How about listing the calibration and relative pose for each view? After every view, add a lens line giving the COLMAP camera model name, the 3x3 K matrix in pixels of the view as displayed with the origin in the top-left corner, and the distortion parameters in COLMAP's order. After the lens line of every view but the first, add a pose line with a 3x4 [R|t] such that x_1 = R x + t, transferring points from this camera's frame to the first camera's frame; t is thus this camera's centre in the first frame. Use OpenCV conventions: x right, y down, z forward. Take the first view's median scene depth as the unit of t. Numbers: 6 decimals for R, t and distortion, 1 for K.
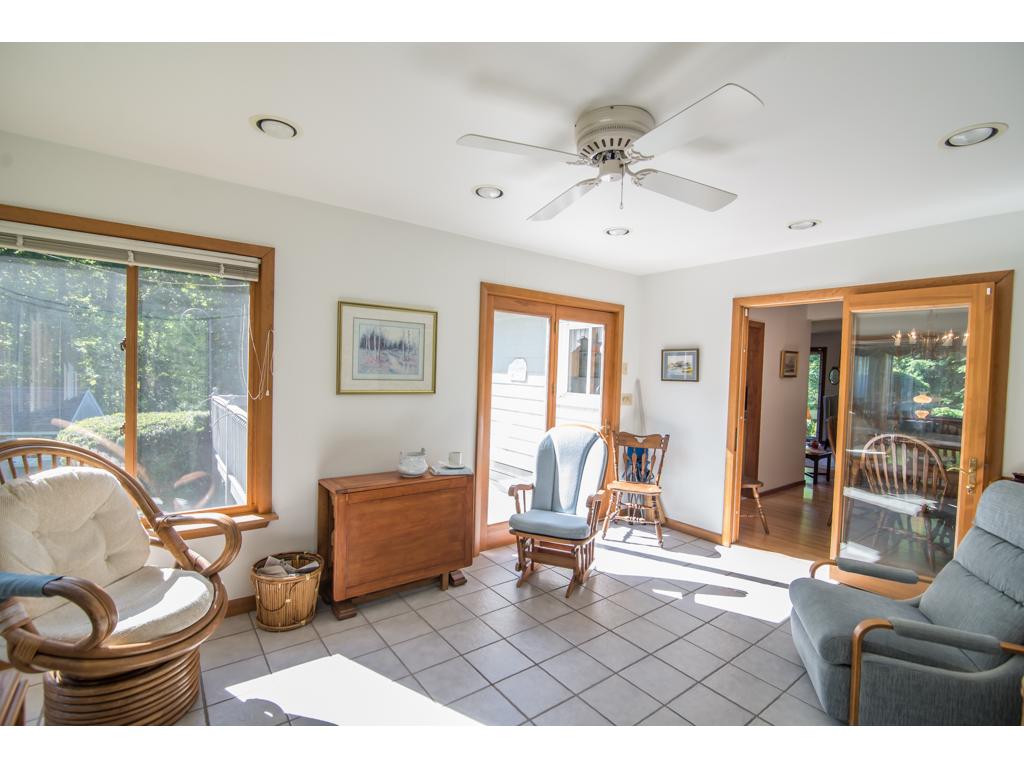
lens RADIAL K [[469.0, 0, 514.6], [0, 469.0, 386.6], [0, 0, 1]] dist [-0.020703, 0.002490]
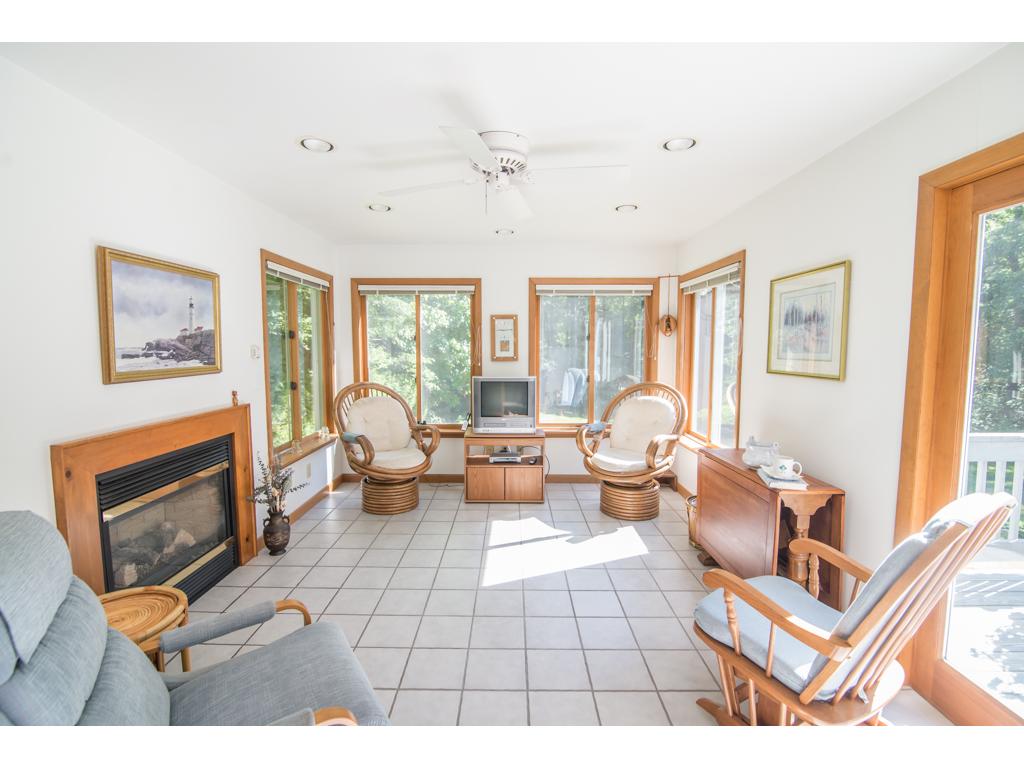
lens RADIAL K [[469.0, 0, 505.1], [0, 469.0, 384.1], [0, 0, 1]] dist [-0.020703, 0.002490]
pose [[-0.614576, 0.037023, -0.787988, 0.726674], [-0.038735, 0.996277, 0.077020, -0.014787], [0.787906, 0.077858, -0.610854, 1.109908]]
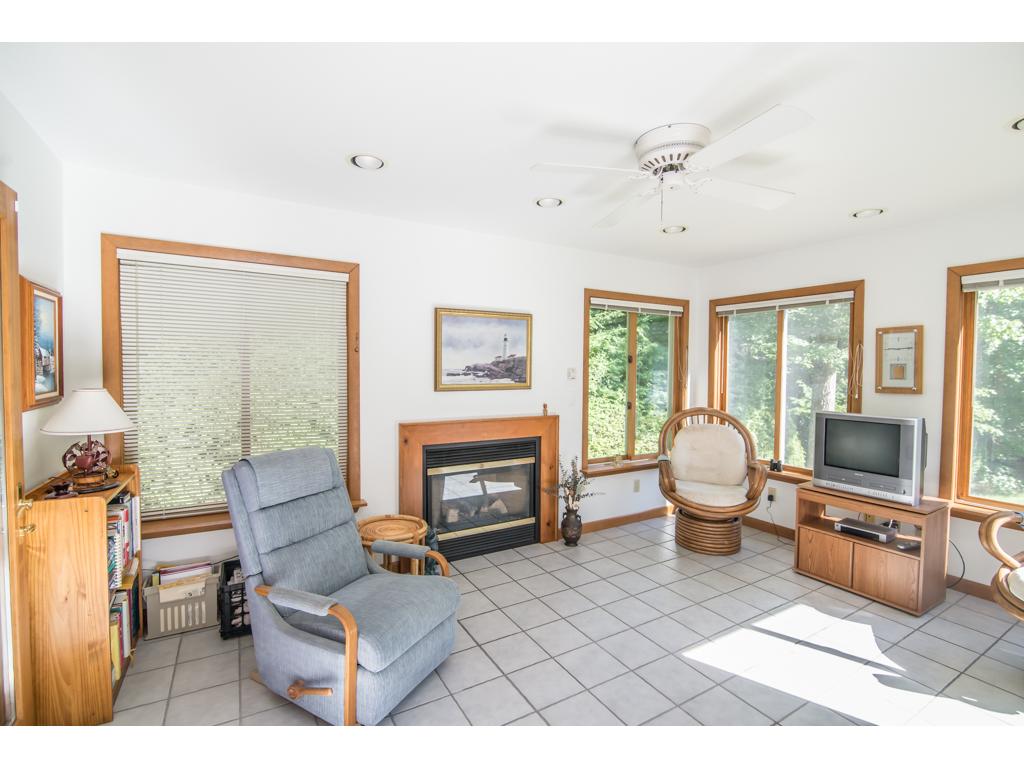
lens RADIAL K [[469.0, 0, 507.1], [0, 469.0, 384.3], [0, 0, 1]] dist [-0.020703, 0.002490]
pose [[-0.991308, -0.038151, 0.125912, 0.257775], [-0.029961, 0.997349, 0.066306, -0.035327], [-0.128108, 0.061957, -0.989823, 1.314636]]
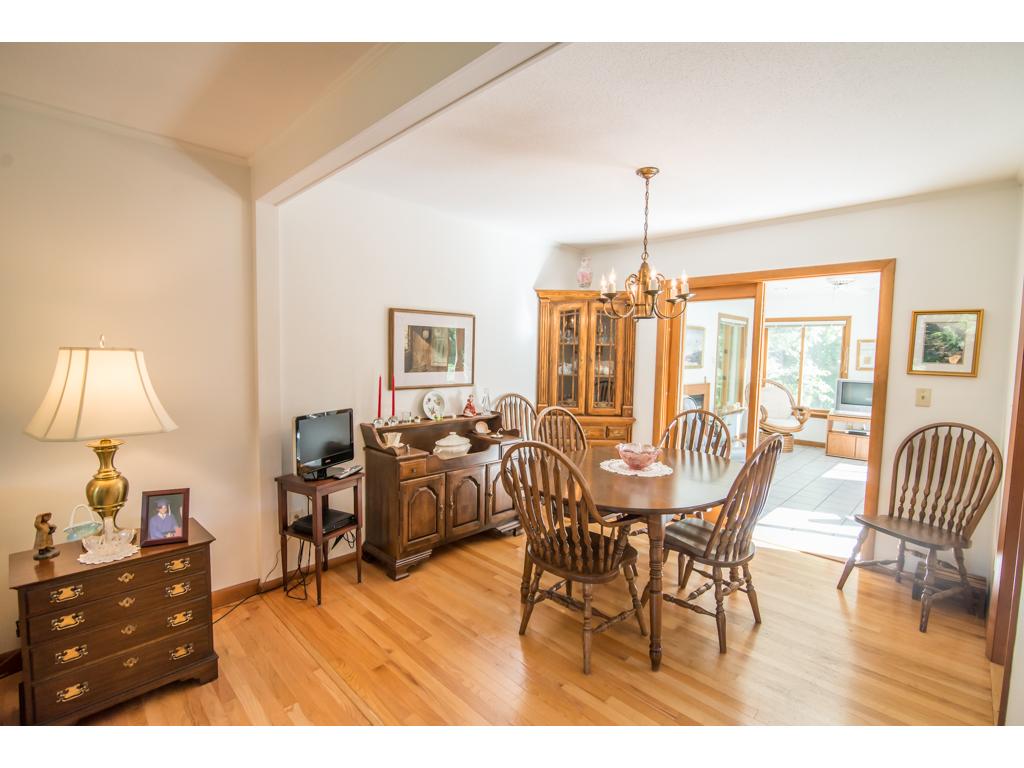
lens RADIAL K [[469.0, 0, 507.1], [0, 469.0, 384.9], [0, 0, 1]] dist [-0.020703, 0.002490]
pose [[-0.989888, -0.036124, -0.137177, 1.561306], [-0.049315, 0.994349, 0.094011, -0.028234], [0.133006, 0.099825, -0.986075, 2.172638]]
